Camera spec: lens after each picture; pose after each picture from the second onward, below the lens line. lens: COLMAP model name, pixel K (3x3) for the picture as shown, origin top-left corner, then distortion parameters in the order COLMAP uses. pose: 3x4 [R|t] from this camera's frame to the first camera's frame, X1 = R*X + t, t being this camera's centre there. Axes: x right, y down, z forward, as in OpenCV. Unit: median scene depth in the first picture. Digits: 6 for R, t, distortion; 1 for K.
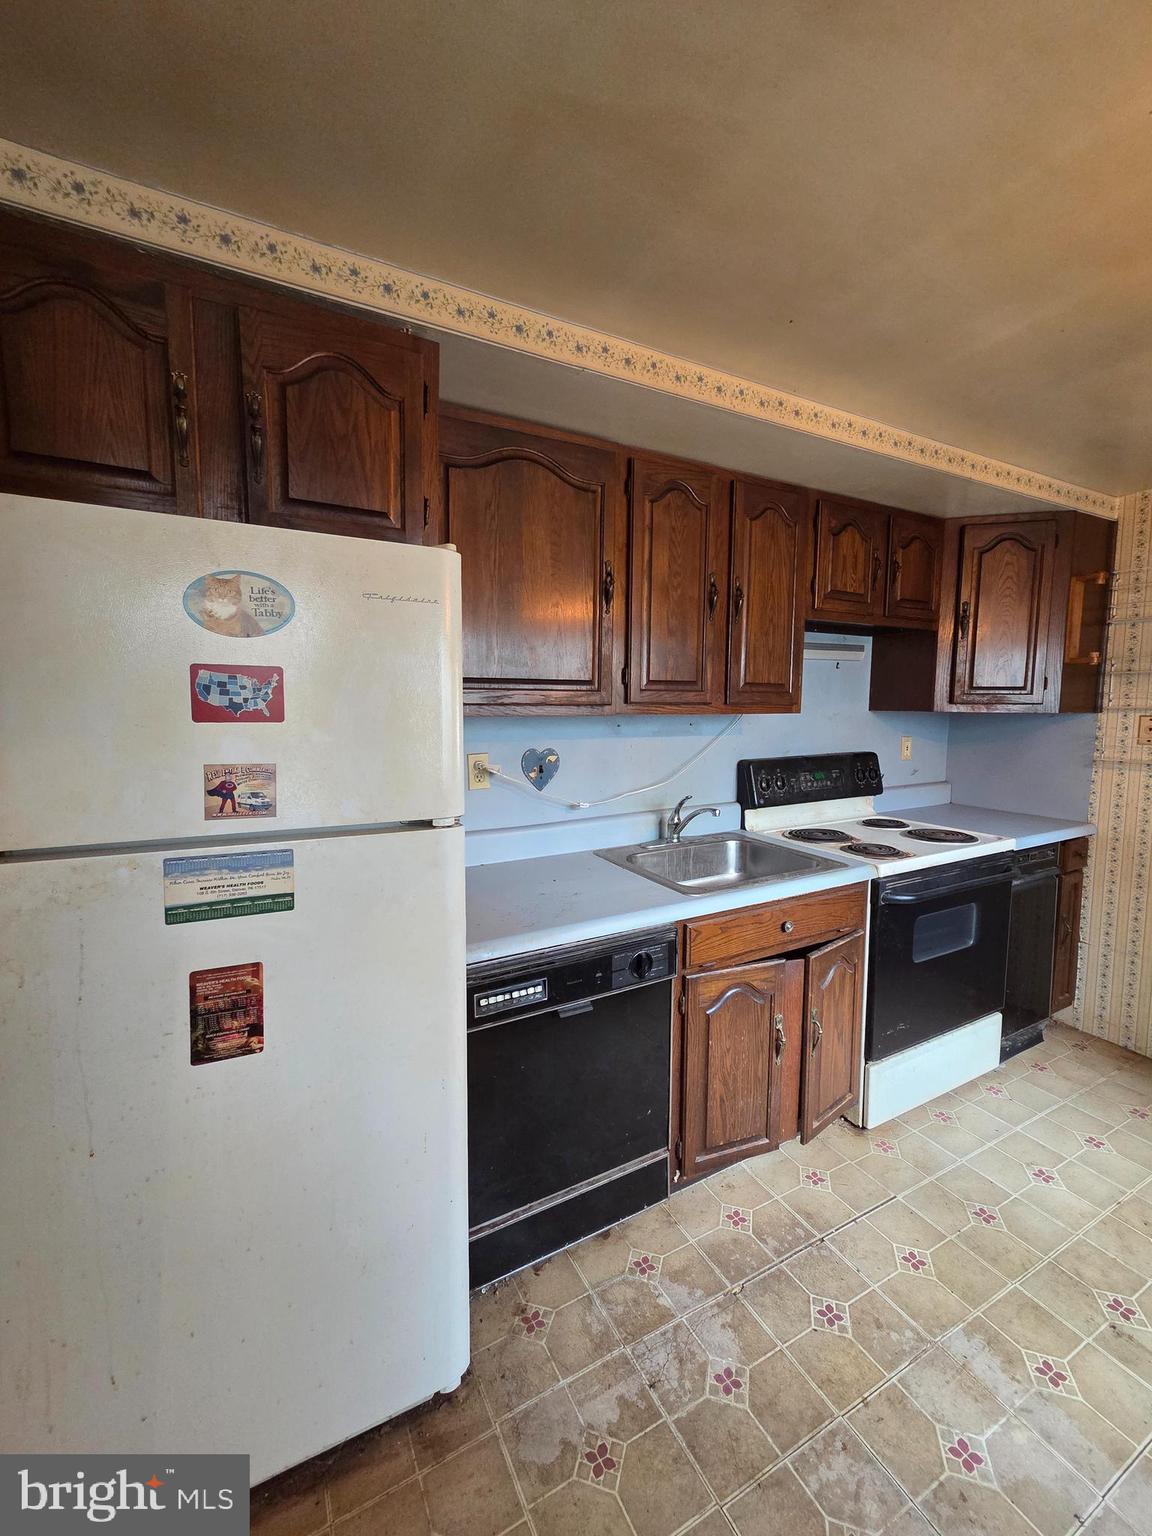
lens RADIAL K [[628.5, 0, 573.9], [0, 628.5, 760.2], [0, 0, 1]] dist [0.002231, -0.000304]
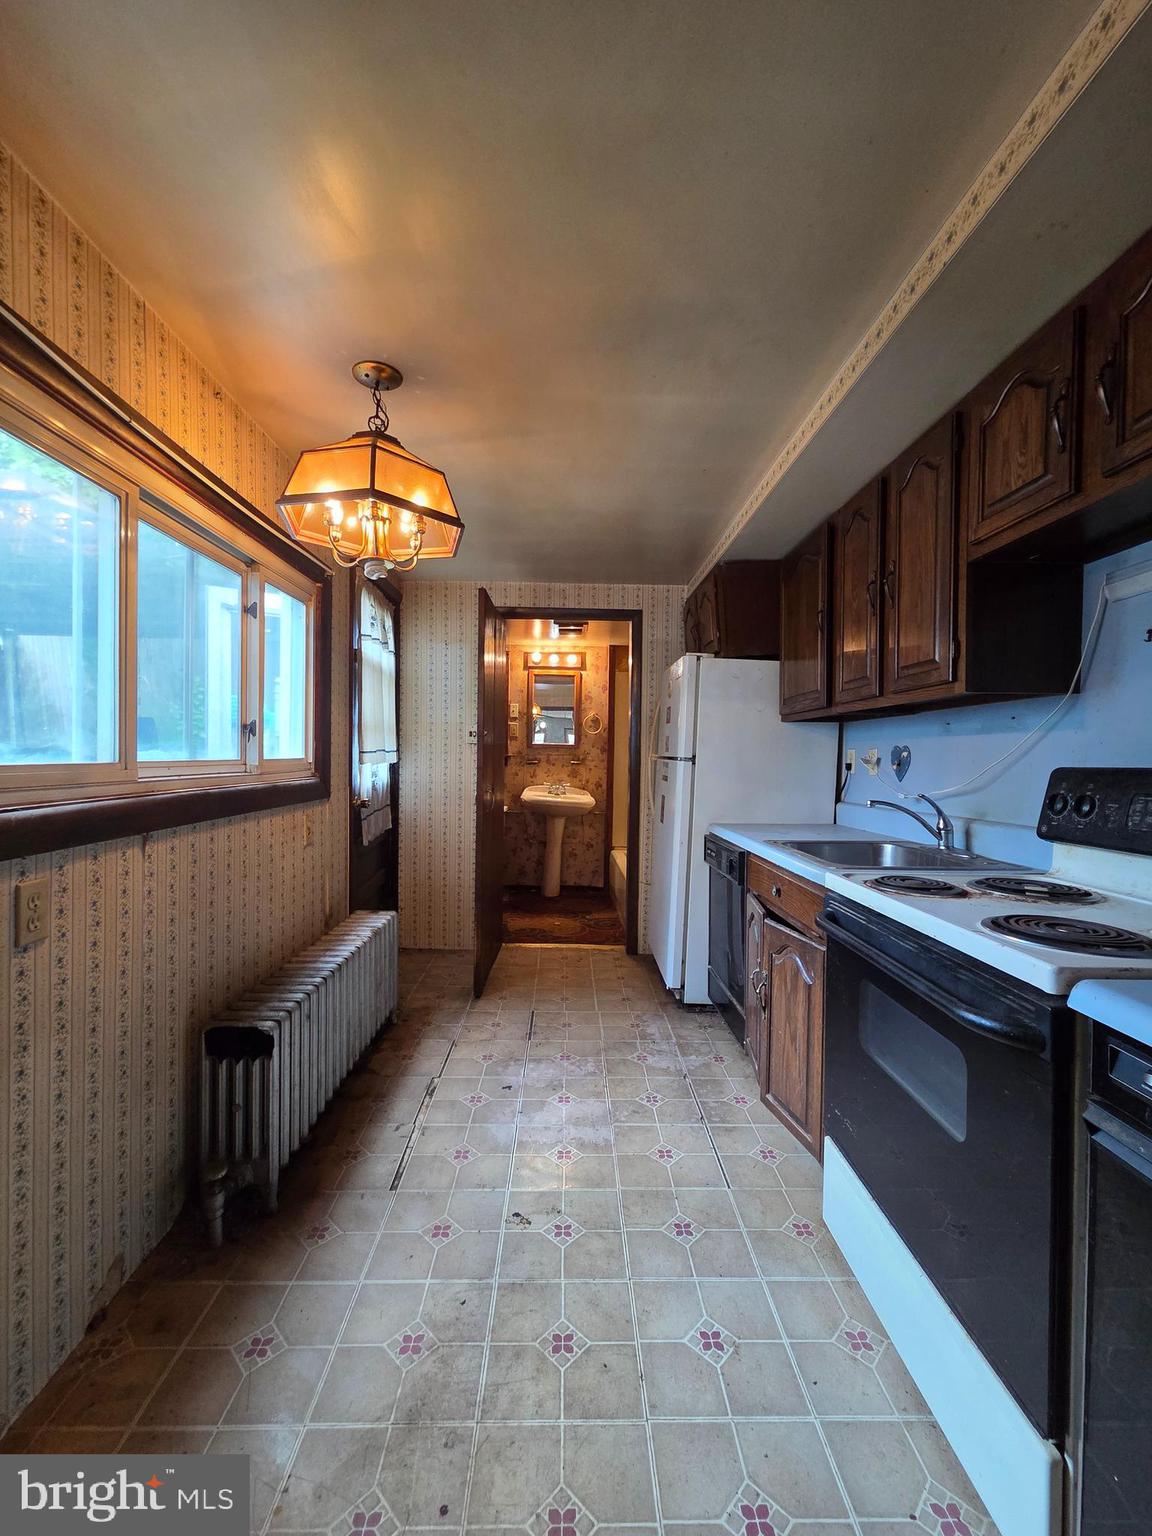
lens RADIAL K [[629.1, 0, 575.2], [0, 629.1, 759.0], [0, 0, 1]] dist [0.002339, -0.000200]
pose [[-0.453422, -0.005990, -0.891276, 1.301262], [-0.100633, 0.993927, 0.044515, 0.015737], [0.885597, 0.109876, -0.451271, 1.010162]]
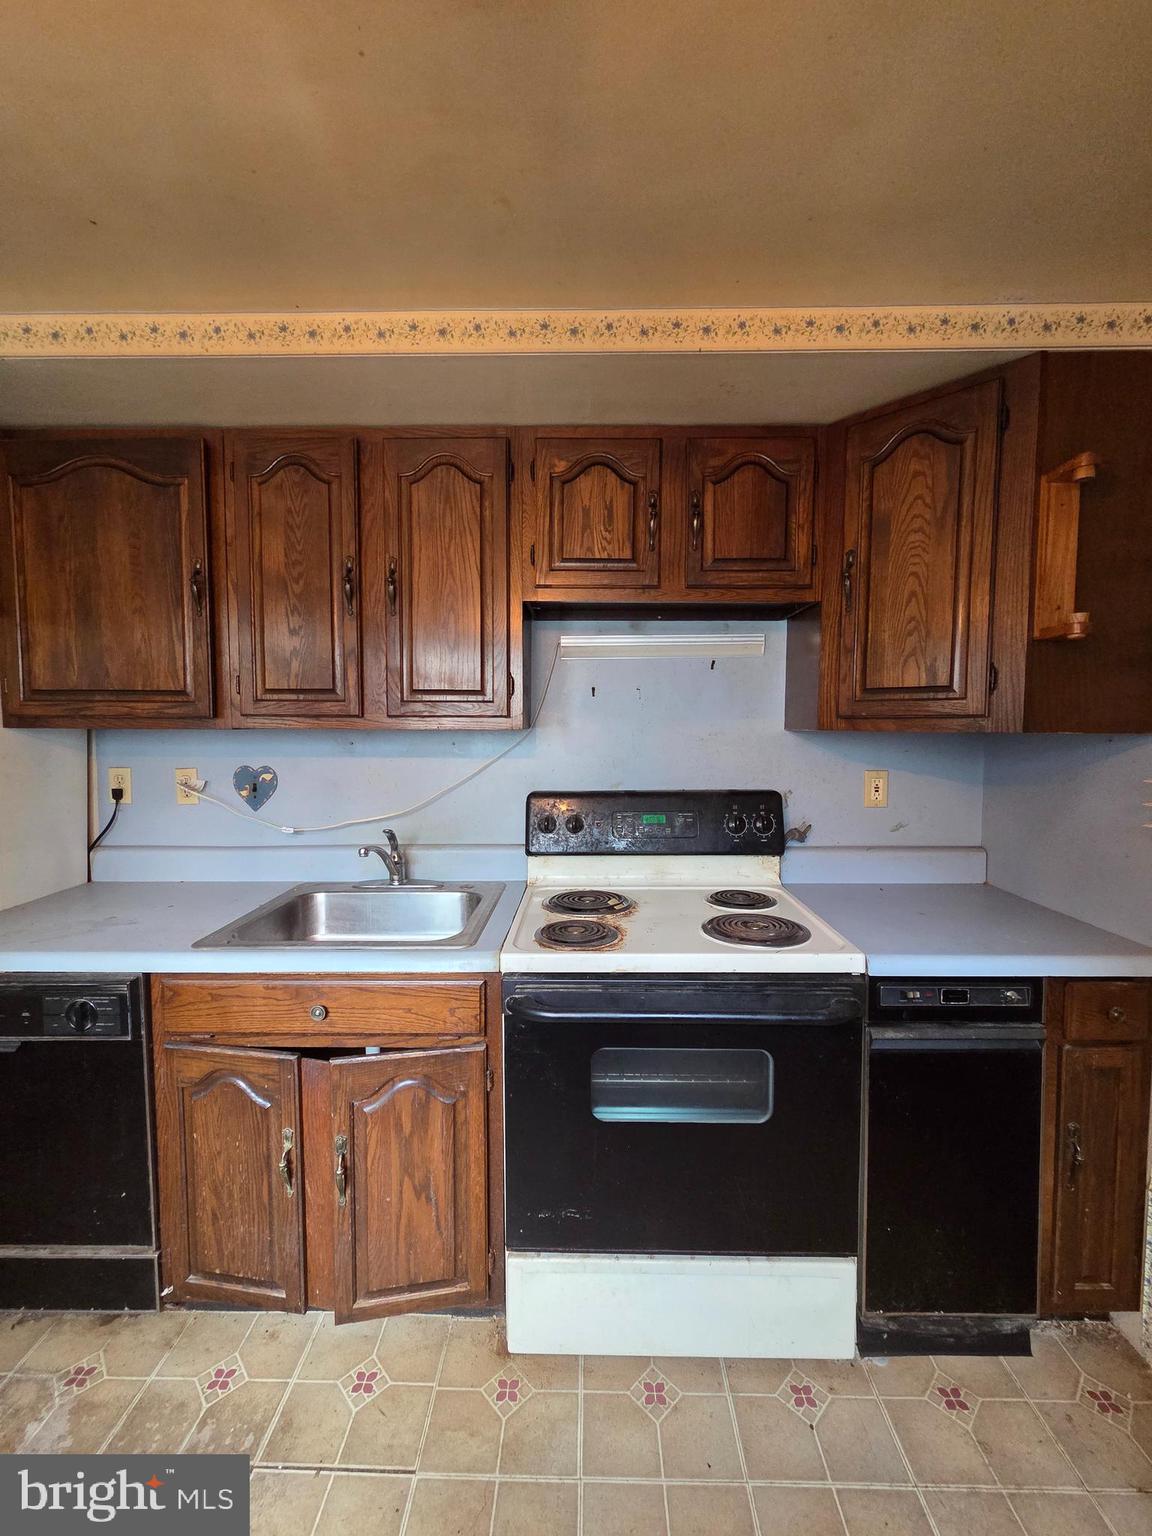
lens RADIAL K [[629.1, 0, 575.2], [0, 629.1, 759.0], [0, 0, 1]] dist [0.002339, -0.000200]
pose [[0.872483, 0.026193, -0.487942, 0.834253], [-0.046311, 0.998500, -0.029210, -0.023711], [0.486445, 0.048082, 0.872387, 0.419552]]
